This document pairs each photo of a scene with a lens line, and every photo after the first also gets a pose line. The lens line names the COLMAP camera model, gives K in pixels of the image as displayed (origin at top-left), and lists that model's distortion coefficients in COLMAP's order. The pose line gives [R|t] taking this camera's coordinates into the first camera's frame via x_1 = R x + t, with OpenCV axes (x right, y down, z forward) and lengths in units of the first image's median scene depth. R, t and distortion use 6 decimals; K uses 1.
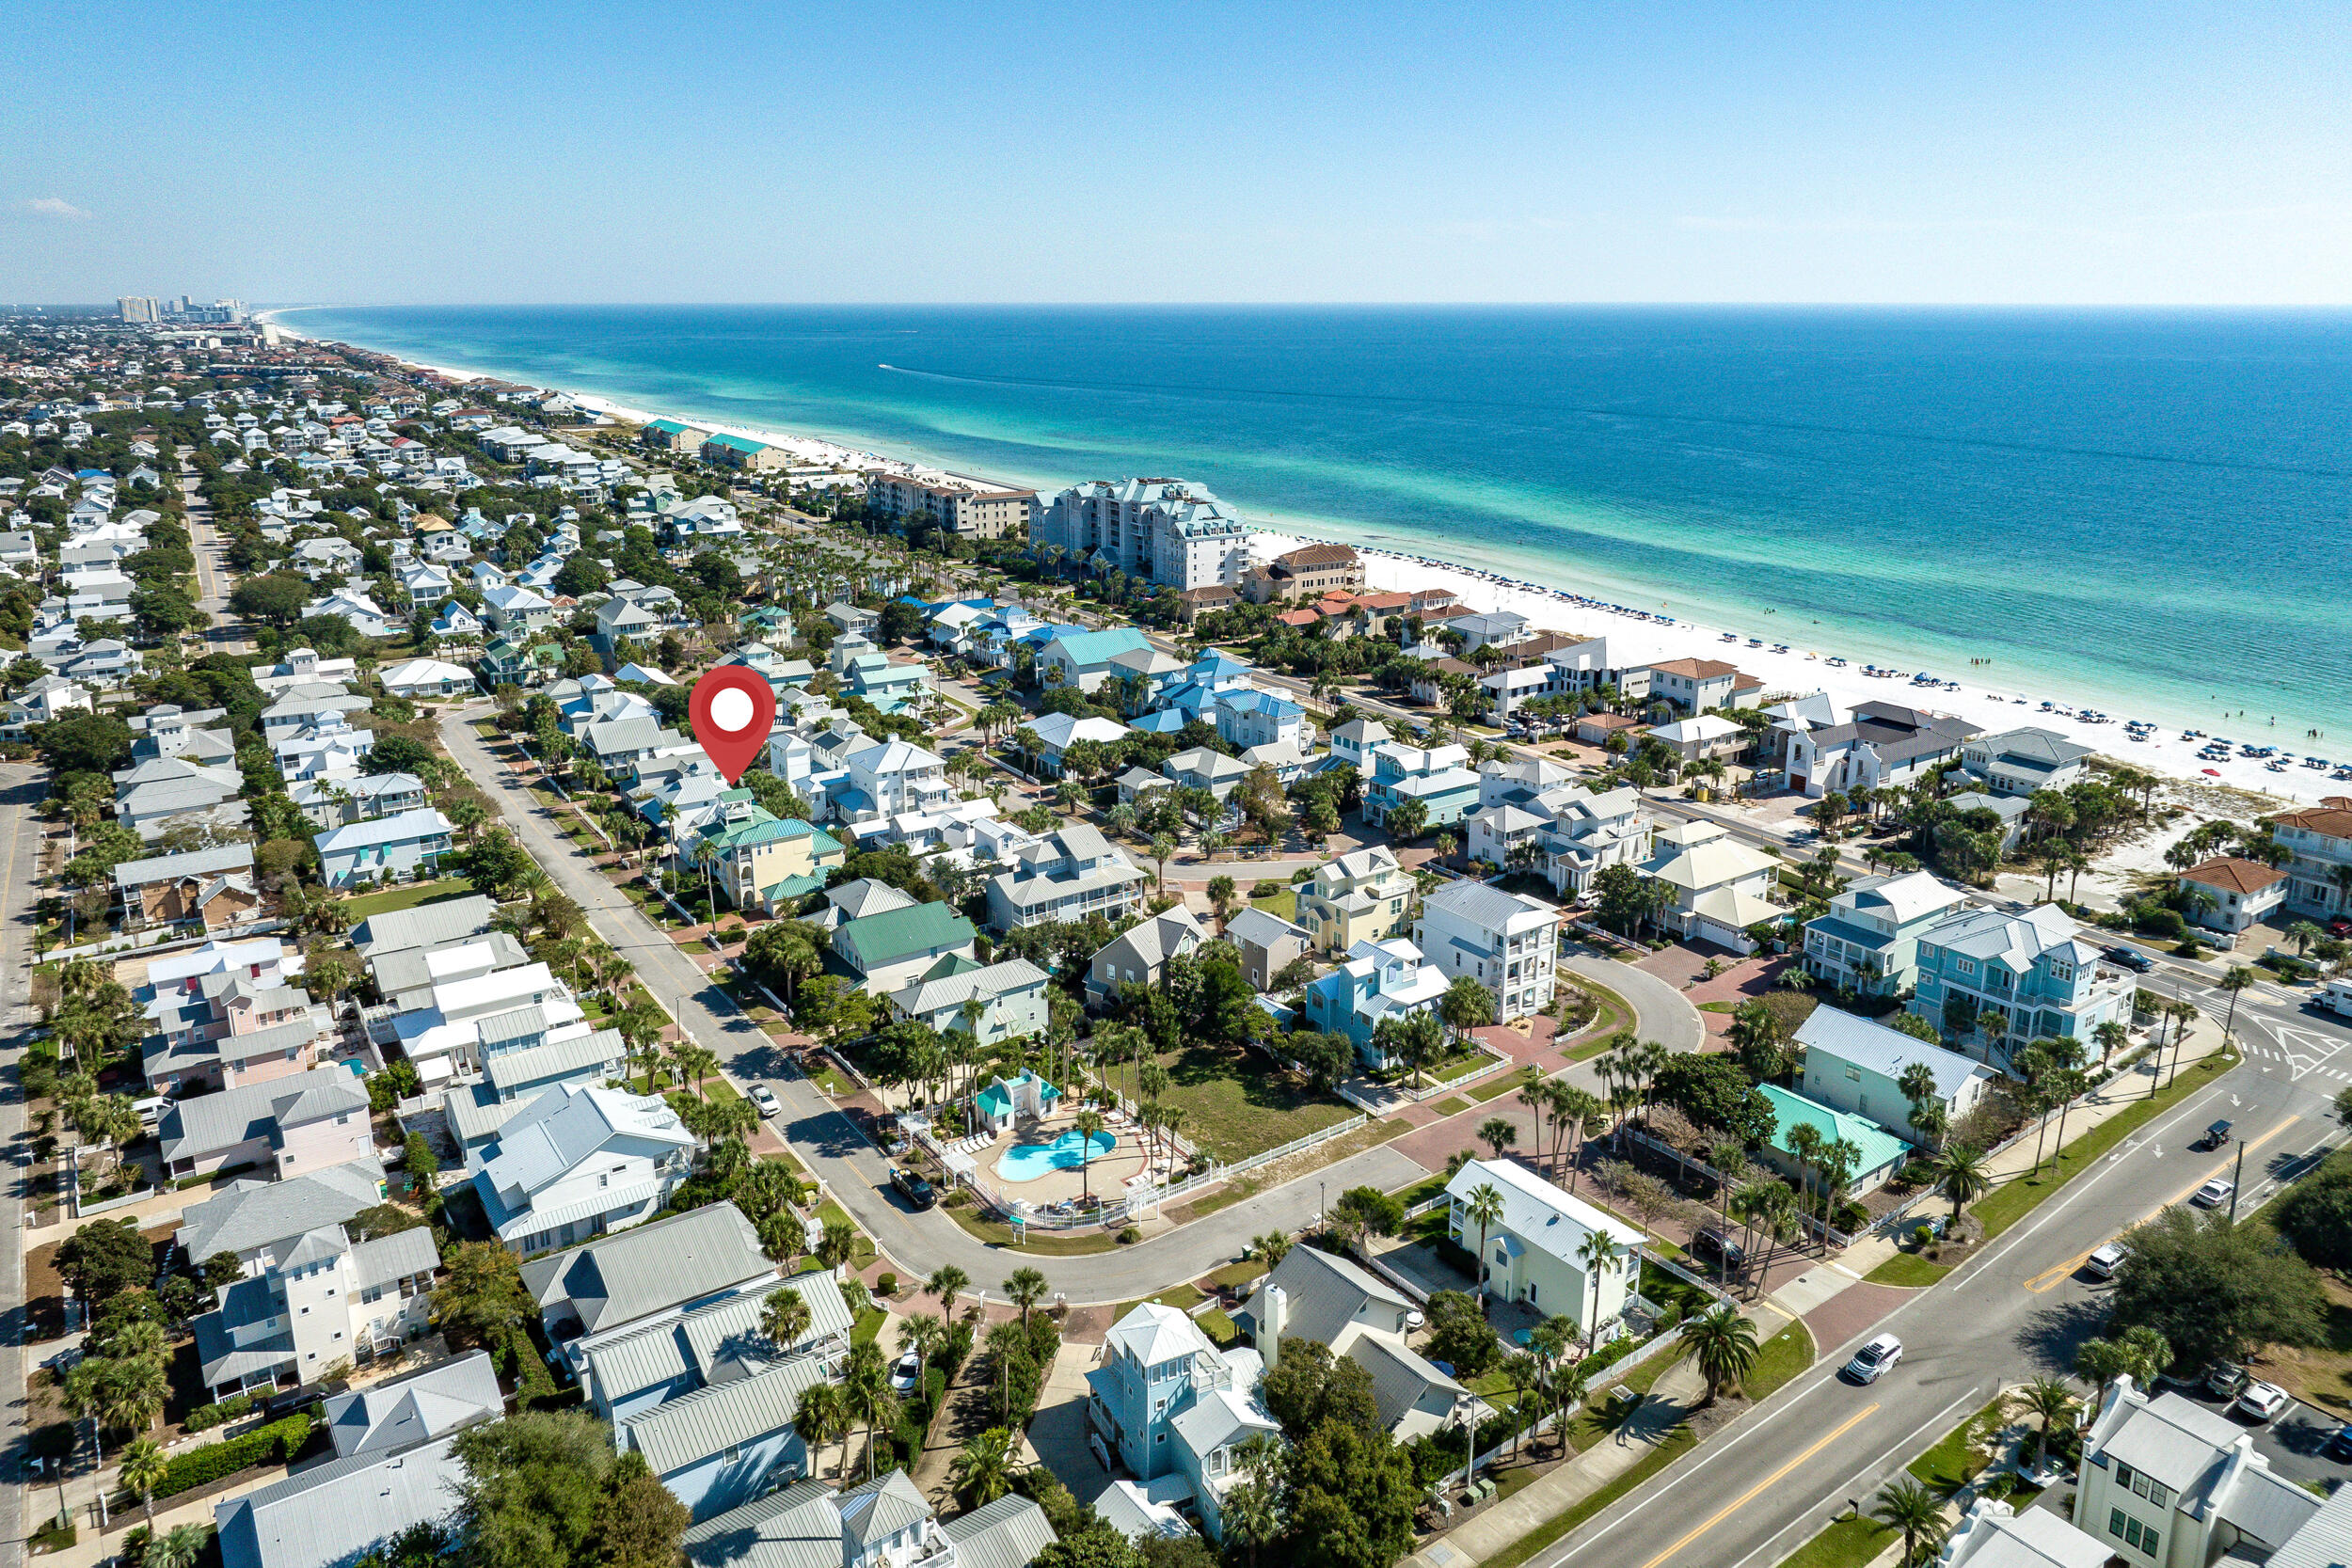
lens RADIAL K [[1614.8, 0, 1173.8], [0, 1614.8, 744.2], [0, 0, 1]] dist [-0.004087, 0.001029]
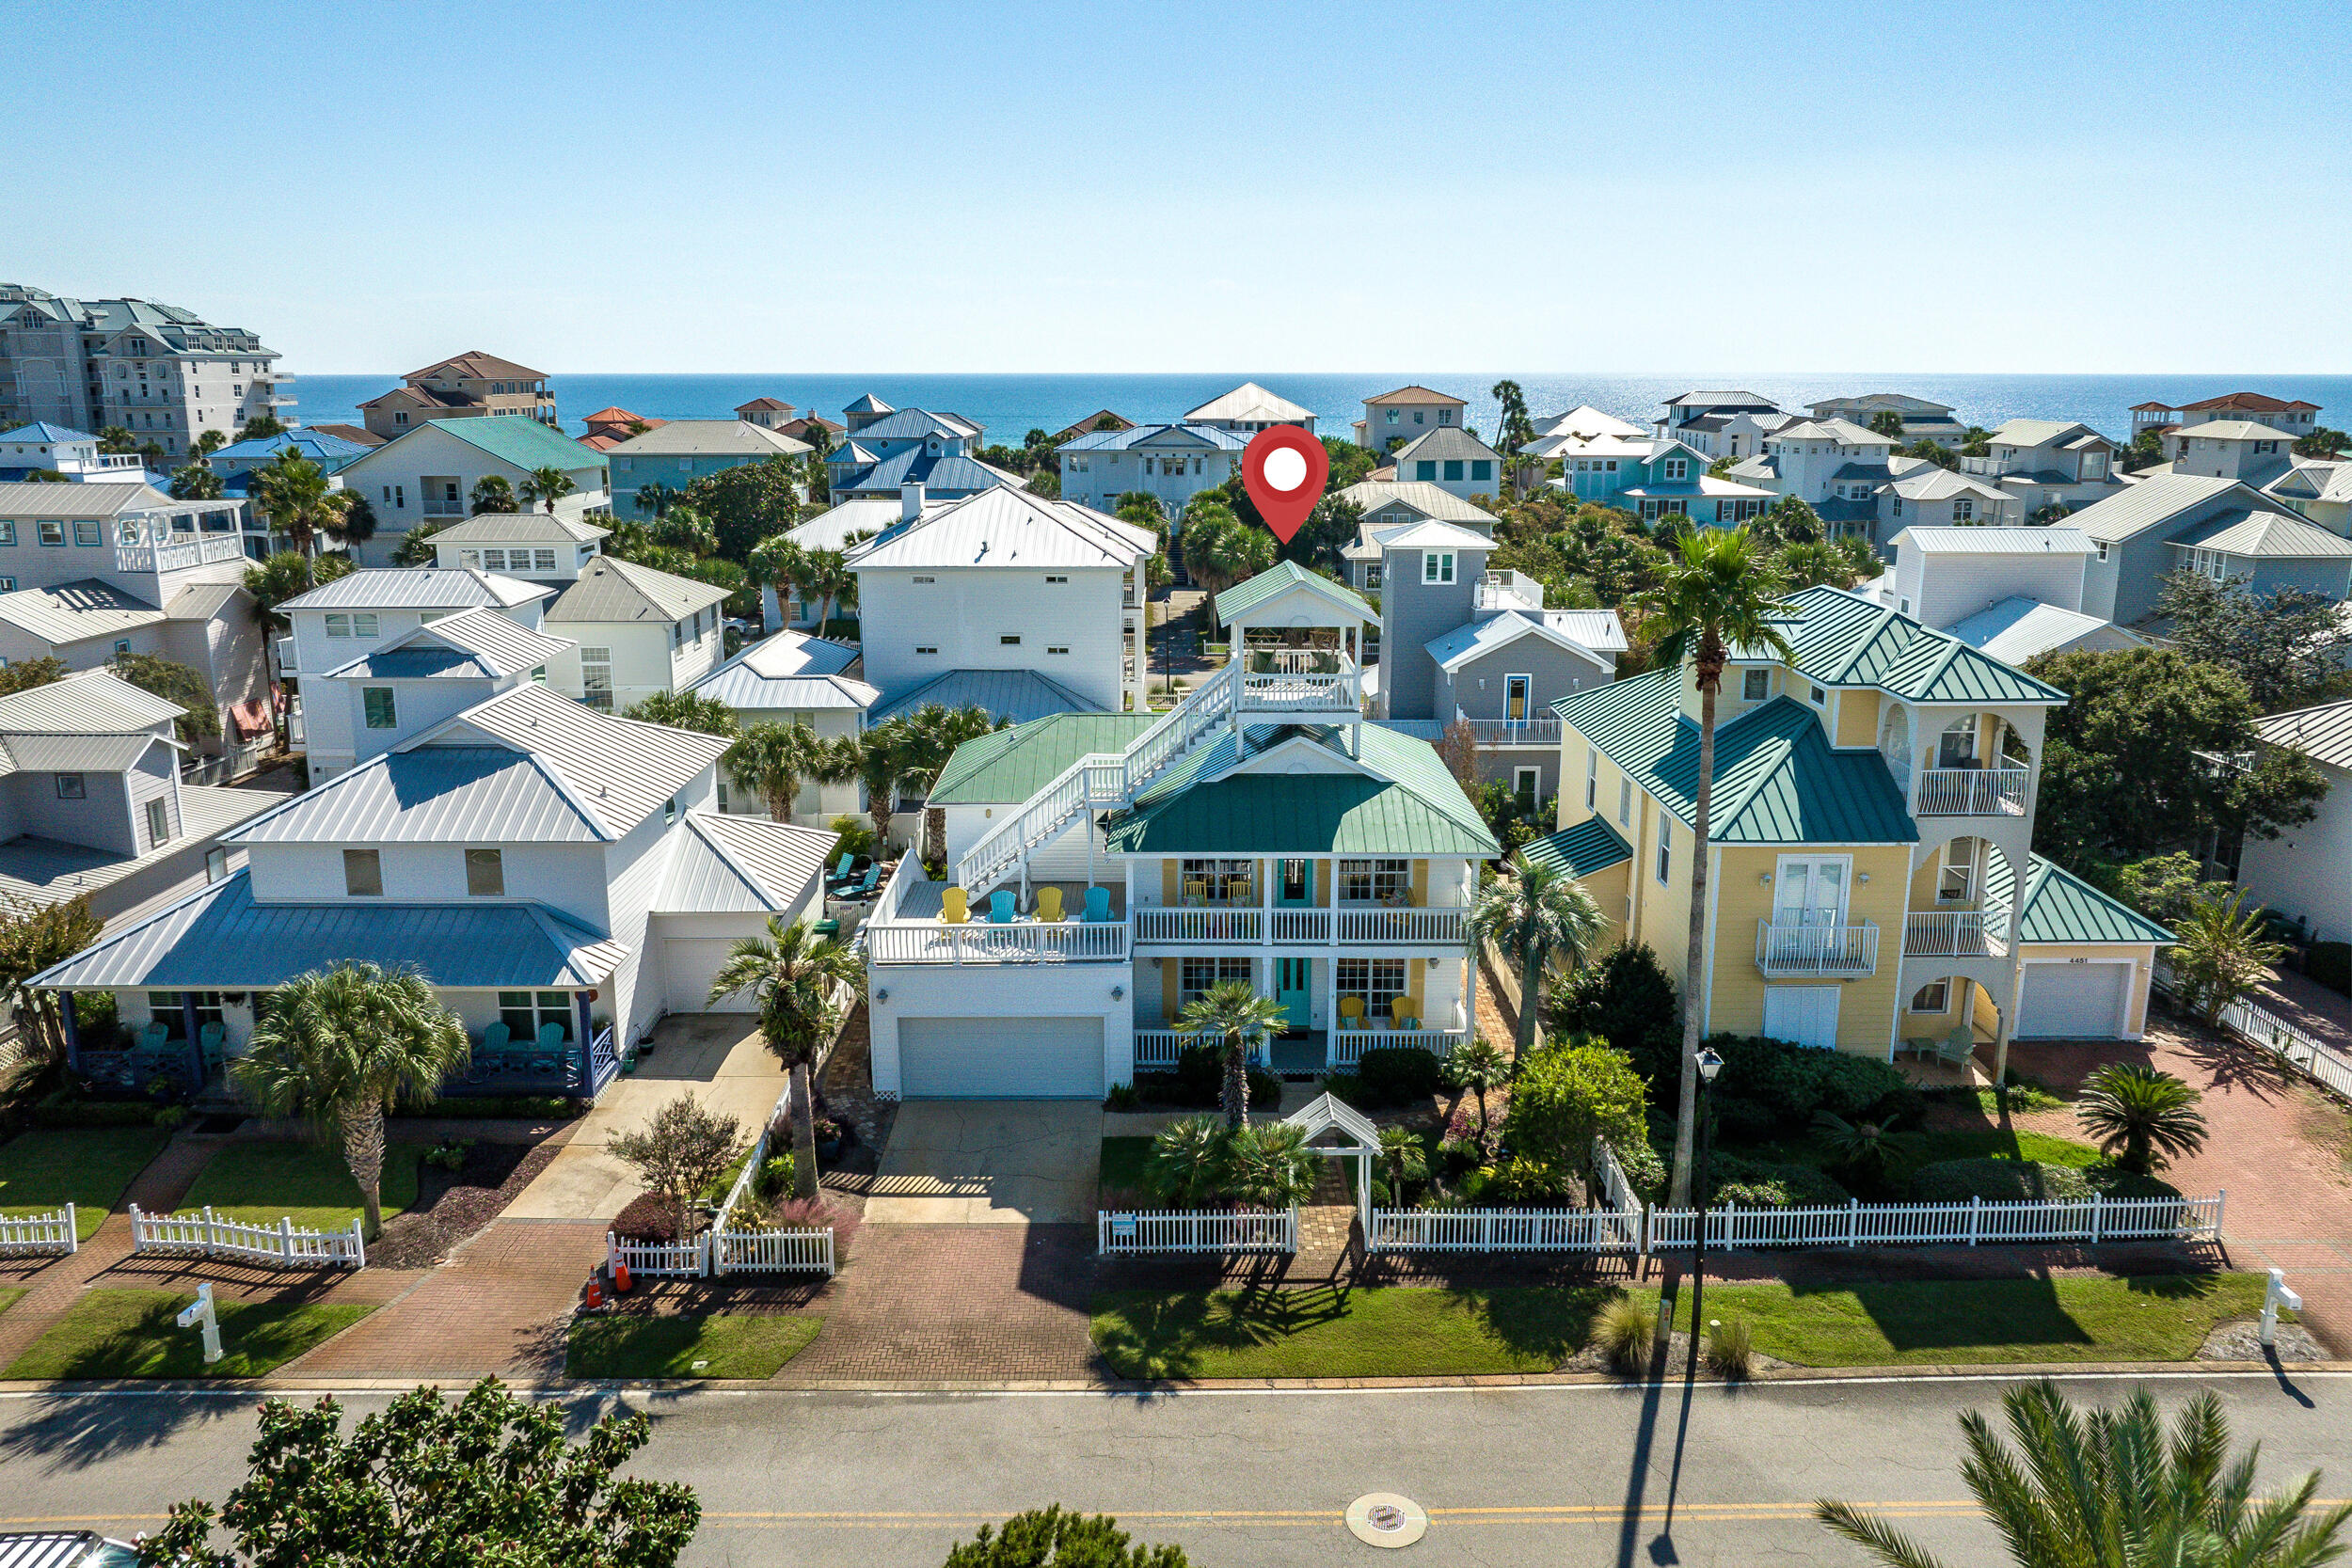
lens RADIAL K [[1619.1, 0, 1180.4], [0, 1619.1, 759.4], [0, 0, 1]] dist [-0.007613, 0.003342]
pose [[0.558010, -0.197129, 0.806080, -0.336213], [0.220854, 0.971620, 0.084726, 0.022327], [-0.799905, 0.130748, 0.585710, 0.701000]]
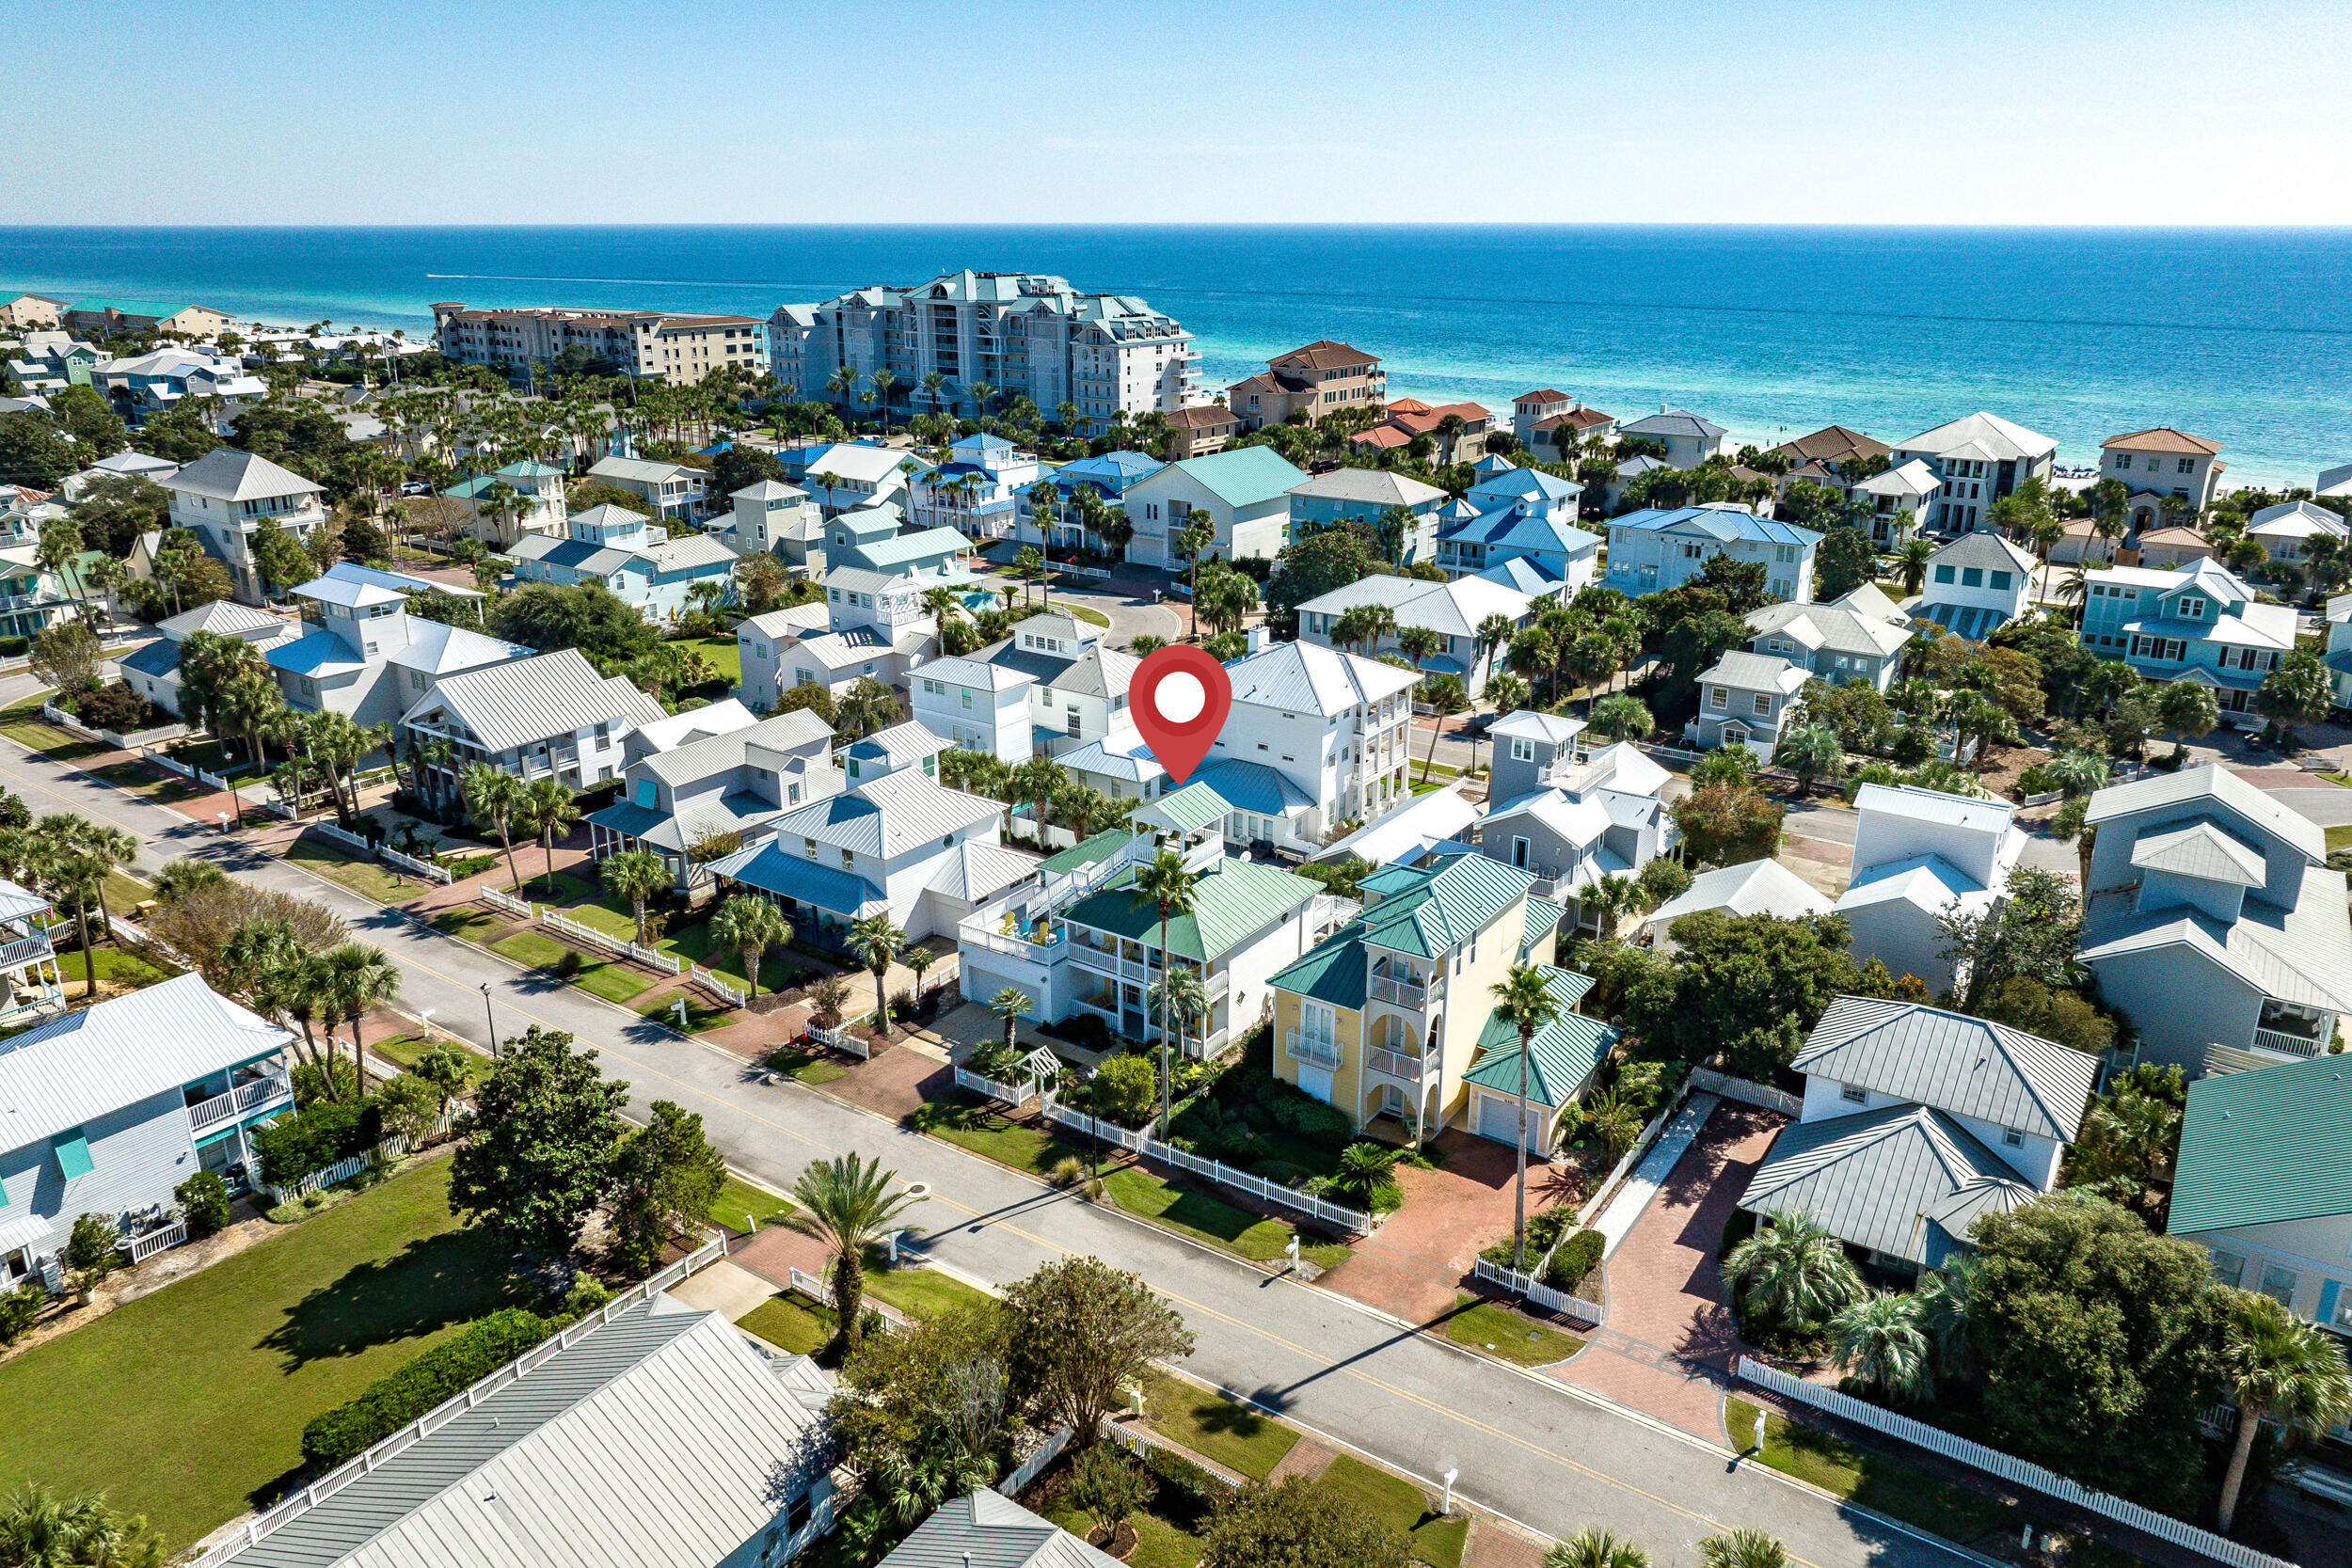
lens RADIAL K [[1589.2, 0, 1170.7], [0, 1589.2, 817.6], [0, 0, 1]] dist [0.000197, -0.001057]
pose [[0.931626, -0.126636, 0.340642, -0.308890], [0.095652, 0.989719, 0.106333, -0.003232], [-0.350605, -0.066479, 0.934161, 0.528951]]
